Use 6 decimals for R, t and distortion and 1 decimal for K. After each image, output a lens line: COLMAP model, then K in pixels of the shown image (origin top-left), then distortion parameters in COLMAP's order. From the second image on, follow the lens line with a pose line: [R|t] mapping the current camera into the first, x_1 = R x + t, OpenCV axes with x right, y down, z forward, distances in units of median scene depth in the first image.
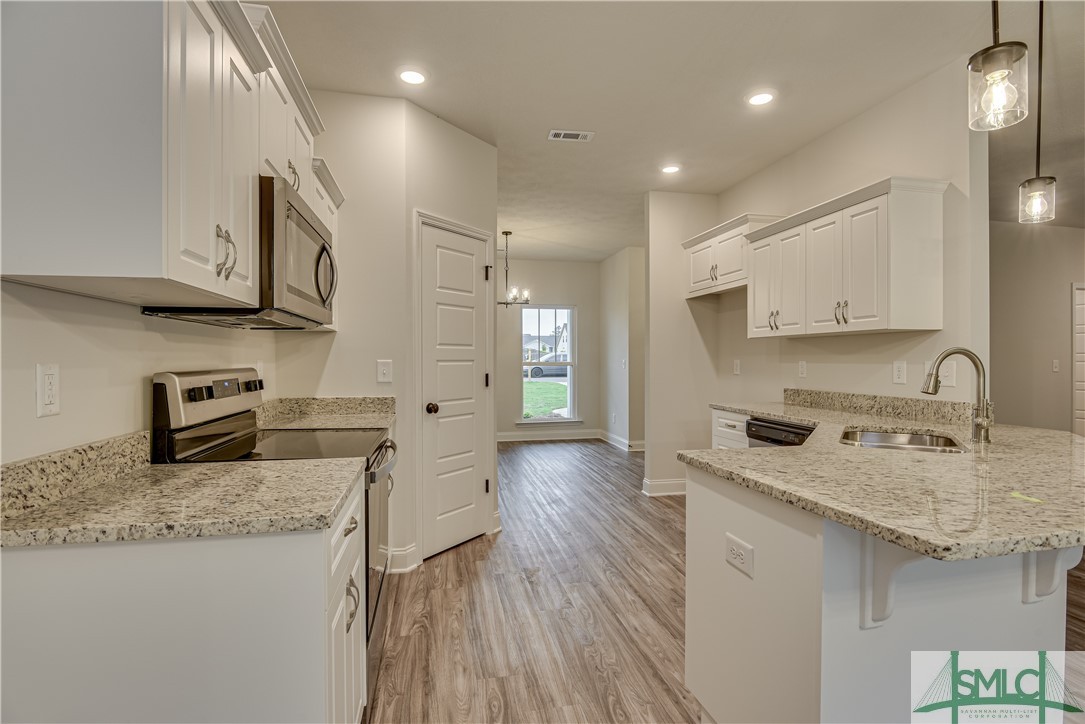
lens RADIAL K [[535.8, 0, 542.5], [0, 535.8, 362.0], [0, 0, 1]] dist [-0.023544, 0.001339]
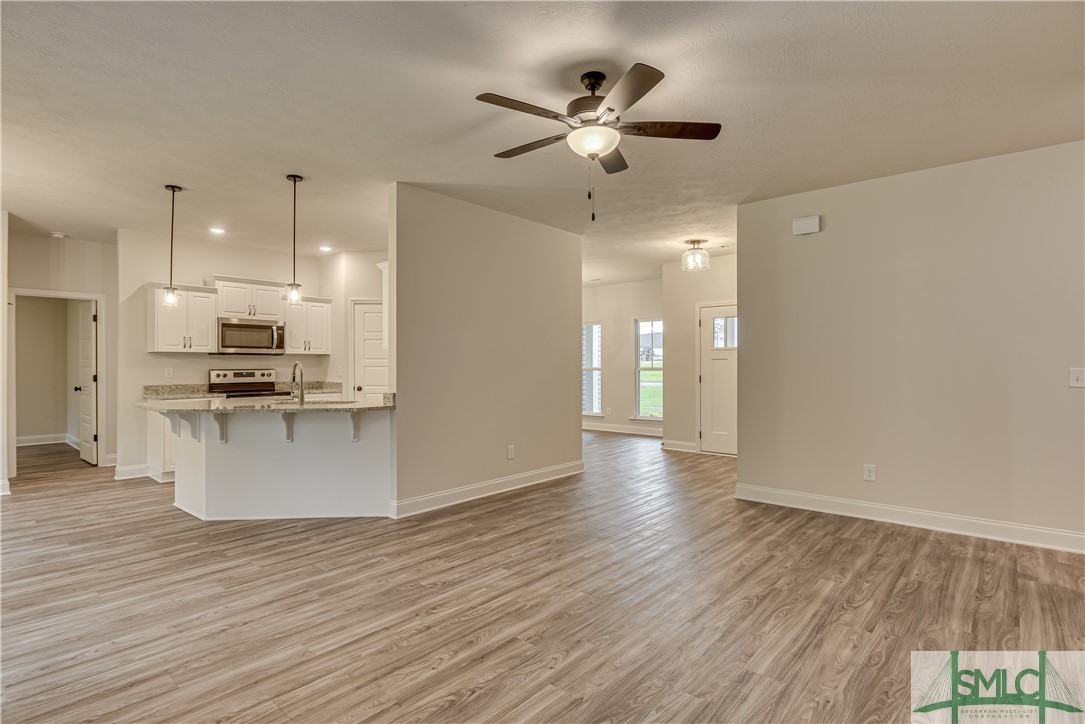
lens RADIAL K [[540.0, 0, 544.9], [0, 540.0, 365.2], [0, 0, 1]] dist [-0.014966, -0.000052]
pose [[0.598377, 0.001166, -0.801214, 1.923852], [-0.002588, 0.999997, -0.000477, -0.008874], [0.801211, 0.002359, 0.598378, 0.285763]]
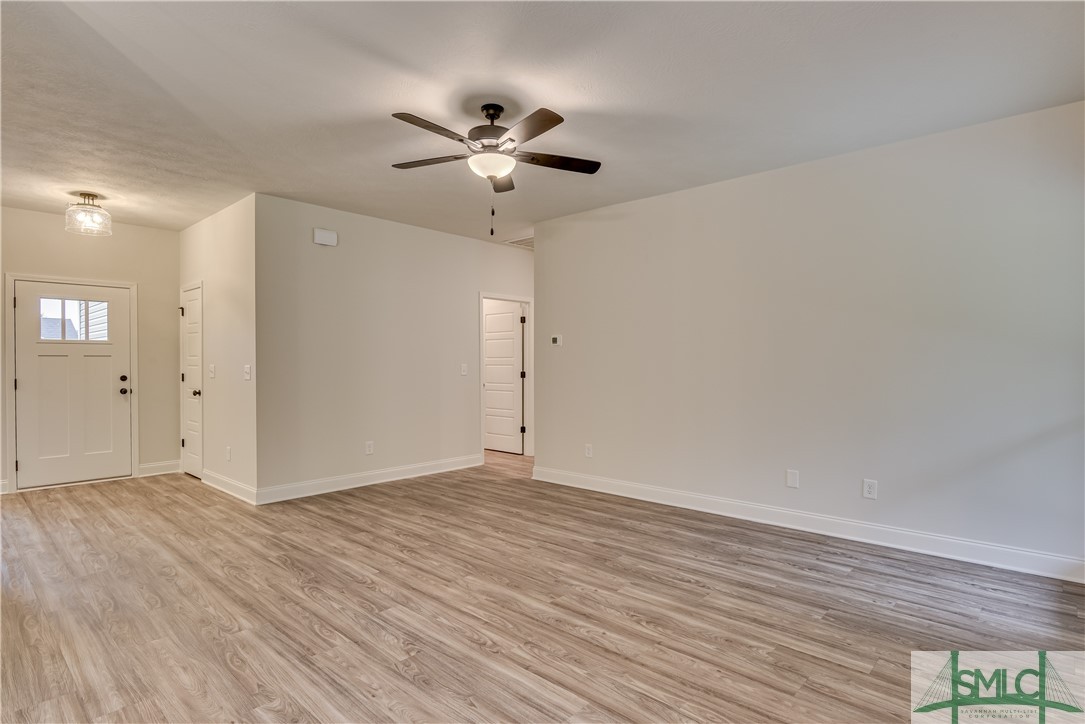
lens RADIAL K [[561.3, 0, 546.0], [0, 561.3, 352.2], [0, 0, 1]] dist [-0.004660, -0.000944]
pose [[0.813597, 0.008542, 0.581366, 0.801298], [0.006033, 0.999714, -0.023131, 0.000870], [-0.581398, 0.022327, 0.813313, -0.008306]]
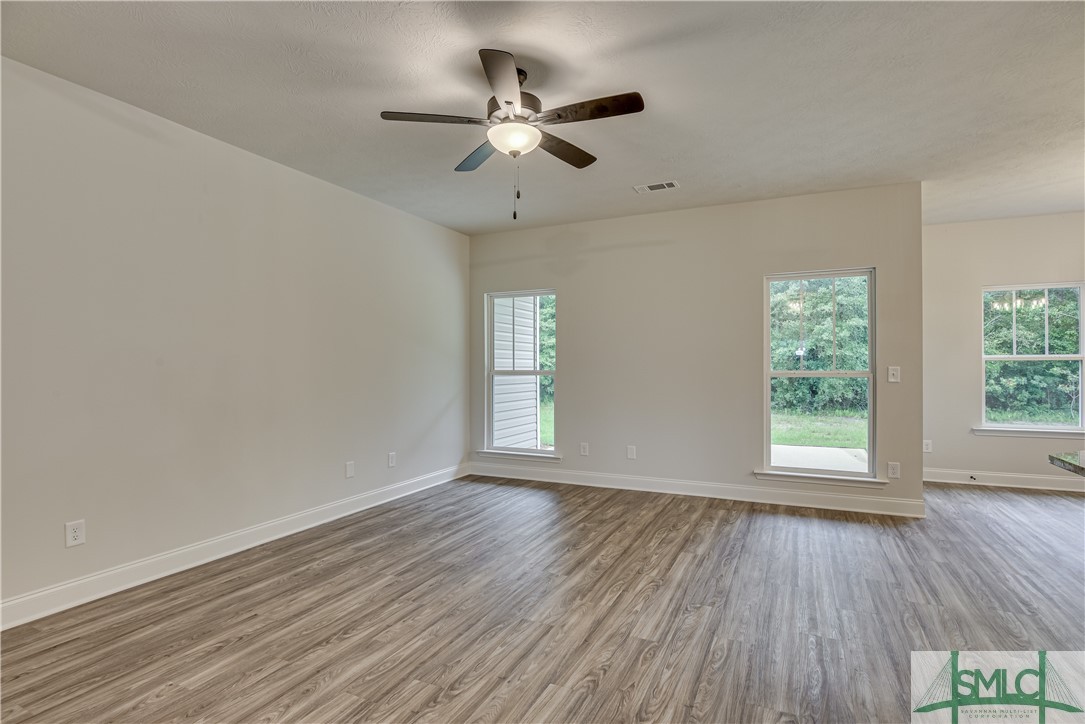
lens RADIAL K [[533.0, 0, 547.7], [0, 533.0, 355.2], [0, 0, 1]] dist [-0.010444, 0.000109]
pose [[-0.796527, 0.011842, 0.604486, 0.762564], [0.005449, 0.999908, -0.012408, -0.014486], [-0.604578, -0.006590, -0.796519, 1.470803]]
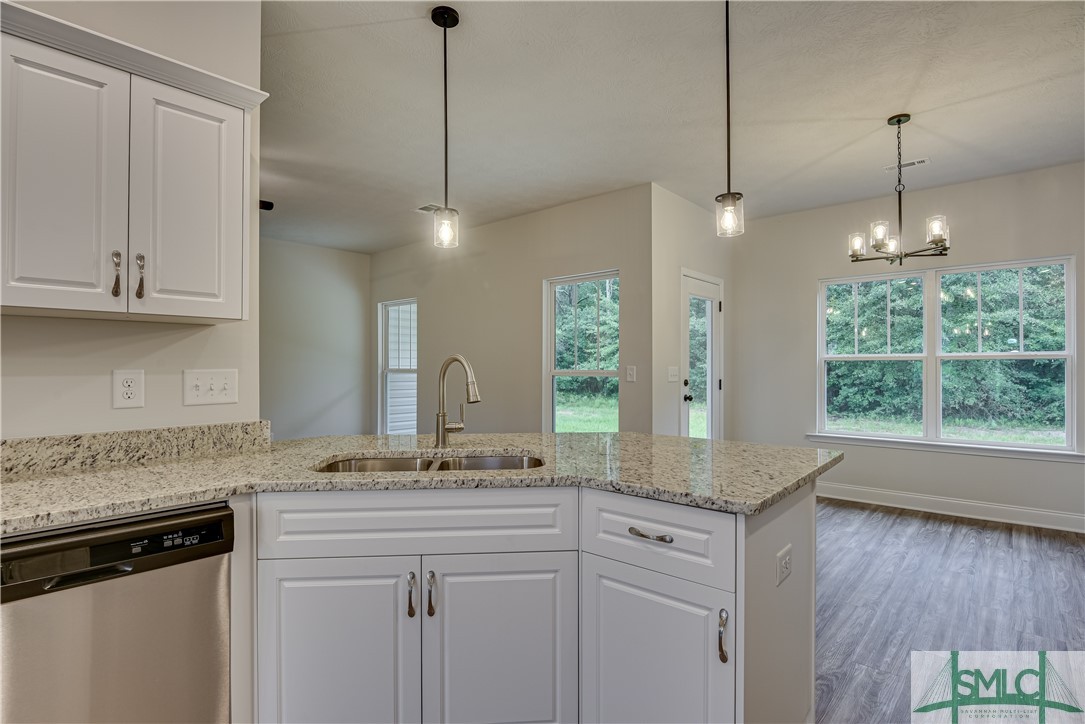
lens RADIAL K [[535.8, 0, 542.5], [0, 535.8, 362.0], [0, 0, 1]] dist [-0.023544, 0.001339]
pose [[-0.601100, 0.003617, 0.799165, -0.067455], [0.003960, 0.999991, -0.001547, -0.006741], [-0.799164, 0.002235, -0.601109, 0.881668]]
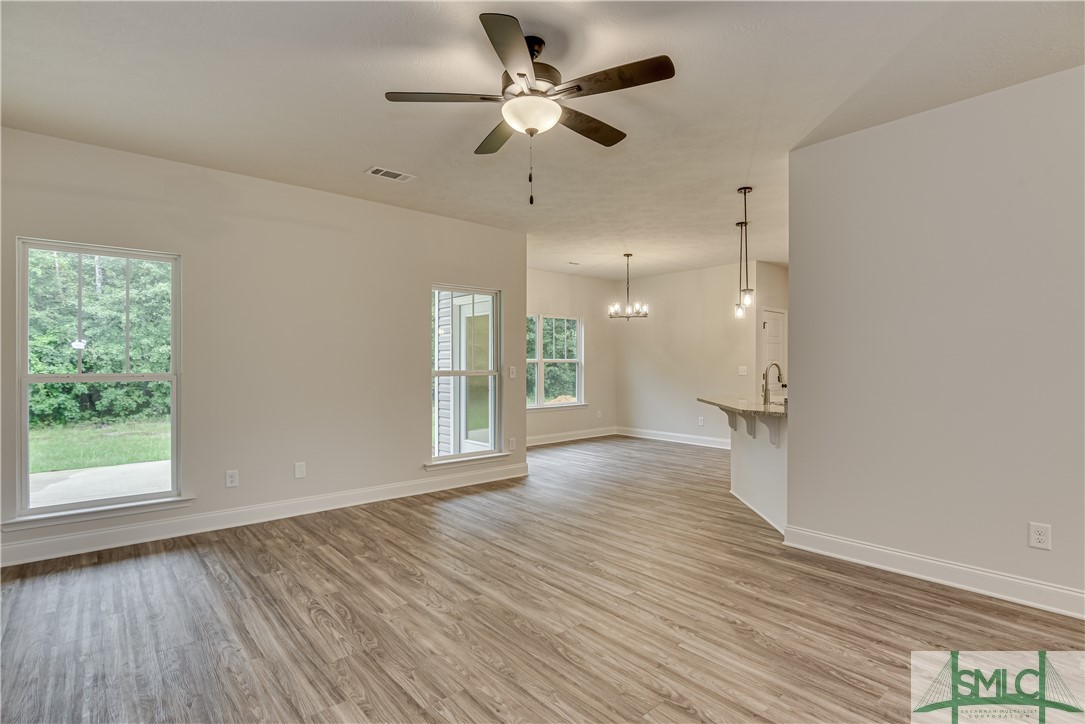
lens RADIAL K [[530.7, 0, 544.2], [0, 530.7, 364.2], [0, 0, 1]] dist [-0.017028, 0.000042]
pose [[-0.876754, -0.000292, -0.480939, 1.634765], [-0.002879, 0.999985, 0.004641, -0.015919], [0.480930, 0.005453, -0.876742, 1.500482]]
